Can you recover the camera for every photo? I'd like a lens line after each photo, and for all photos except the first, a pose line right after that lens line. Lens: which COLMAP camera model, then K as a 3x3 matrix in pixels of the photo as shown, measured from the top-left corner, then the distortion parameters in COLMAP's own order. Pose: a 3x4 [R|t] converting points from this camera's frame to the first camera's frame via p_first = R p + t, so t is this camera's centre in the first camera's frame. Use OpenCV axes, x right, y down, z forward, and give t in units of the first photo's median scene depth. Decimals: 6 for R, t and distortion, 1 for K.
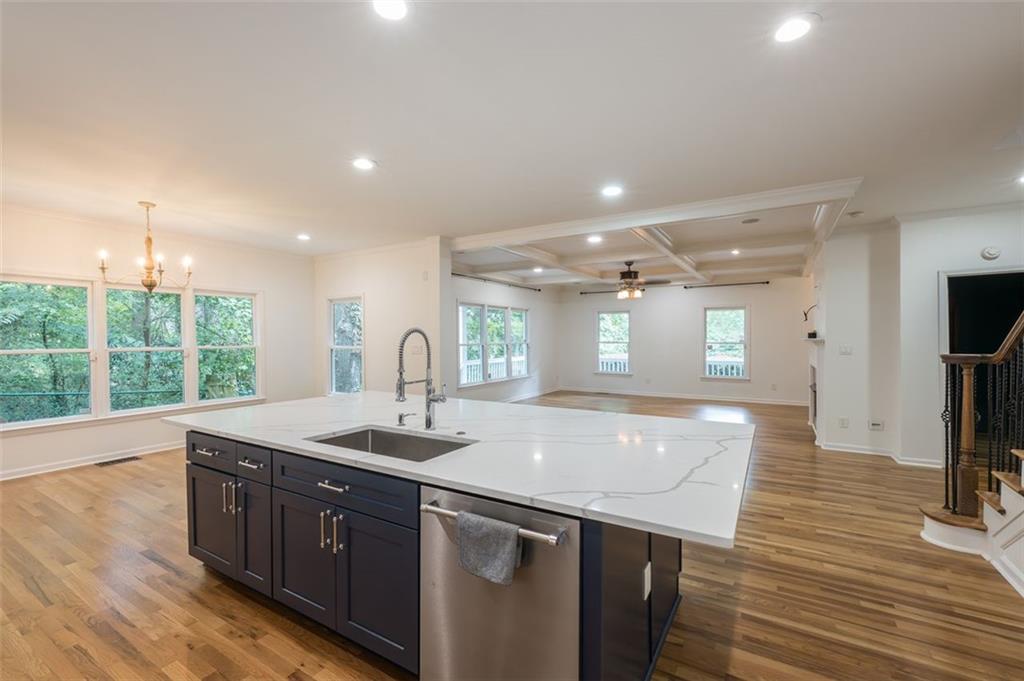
lens RADIAL K [[406.9, 0, 513.0], [0, 406.9, 335.2], [0, 0, 1]] dist [0.000001, 0.000005]
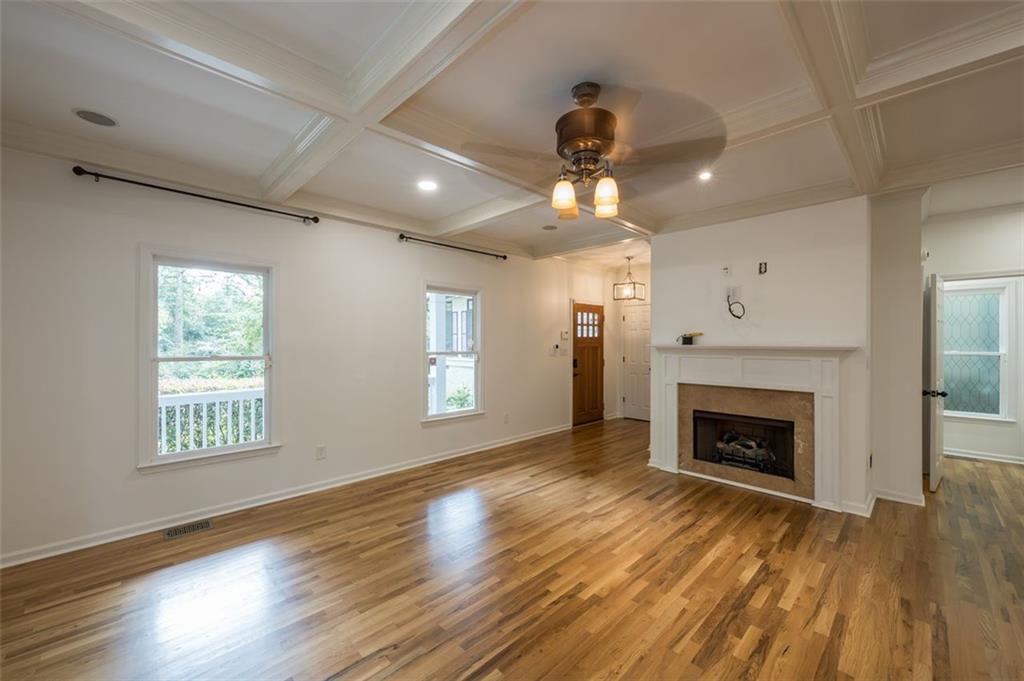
lens RADIAL K [[434.4, 0, 512.0], [0, 434.4, 340.5], [0, 0, 1]] dist [-0.000382, -0.000054]
pose [[0.258799, 0.006484, 0.965909, -0.029315], [-0.006748, 0.999965, -0.004904, 0.004476], [-0.965908, -0.005249, 0.258834, 0.767774]]
